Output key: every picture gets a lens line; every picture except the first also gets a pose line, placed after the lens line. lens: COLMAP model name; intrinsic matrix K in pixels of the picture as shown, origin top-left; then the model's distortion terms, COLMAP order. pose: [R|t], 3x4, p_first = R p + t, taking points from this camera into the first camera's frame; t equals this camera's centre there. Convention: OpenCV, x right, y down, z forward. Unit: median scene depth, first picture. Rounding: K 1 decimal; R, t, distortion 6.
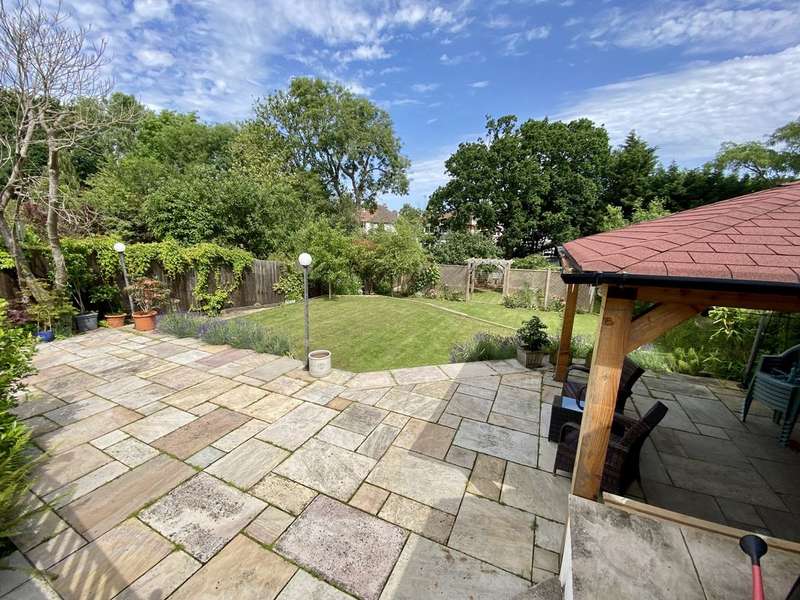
lens RADIAL K [[322.0, 0, 399.6], [0, 322.0, 300.5], [0, 0, 1]] dist [0.019978, -0.020155]
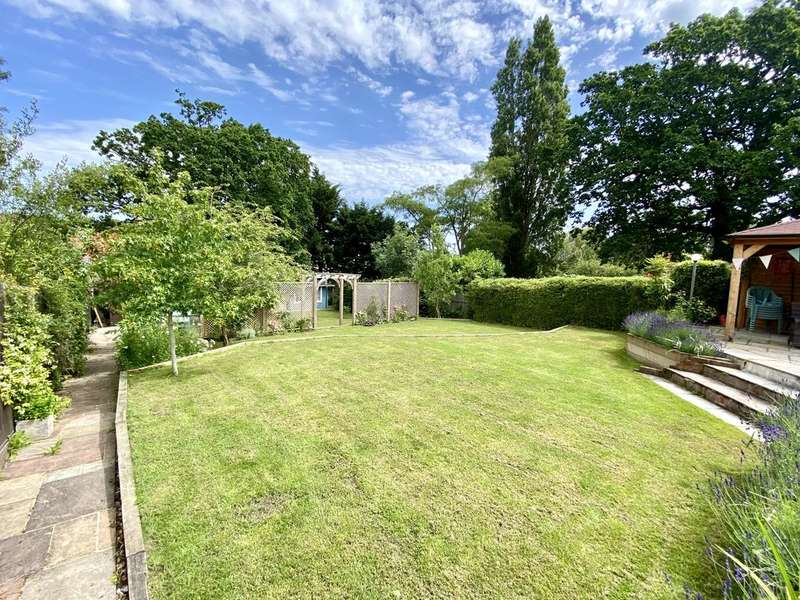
lens RADIAL K [[322.0, 0, 399.6], [0, 322.0, 300.5], [0, 0, 1]] dist [0.019978, -0.020155]
pose [[0.427733, -0.089925, 0.899421, -1.097954], [0.162390, 0.986494, 0.021404, -0.142705], [-0.889198, 0.136902, 0.436559, 1.453820]]
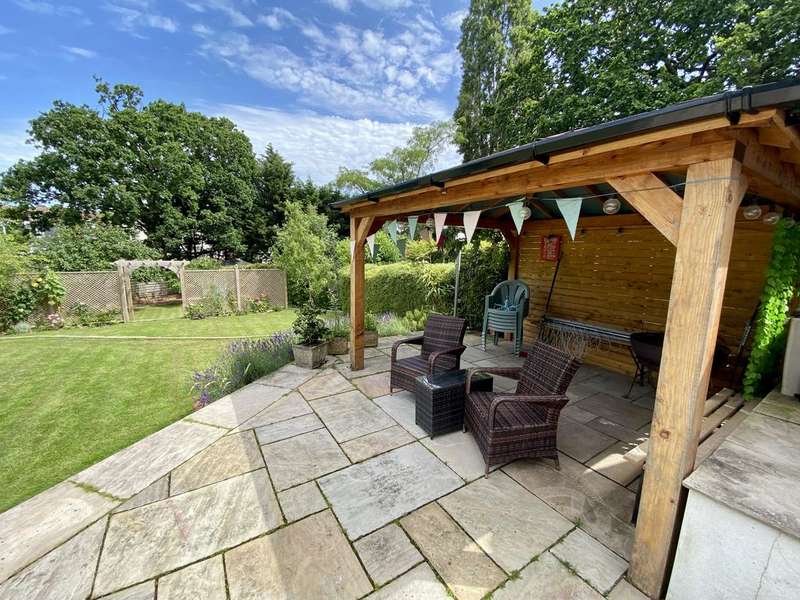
lens RADIAL K [[322.0, 0, 399.6], [0, 322.0, 300.5], [0, 0, 1]] dist [0.019978, -0.020155]
pose [[0.549686, -0.142798, 0.823076, -0.091188], [0.167250, 0.984145, 0.059045, 0.036110], [-0.818458, 0.105203, 0.564853, 0.364158]]
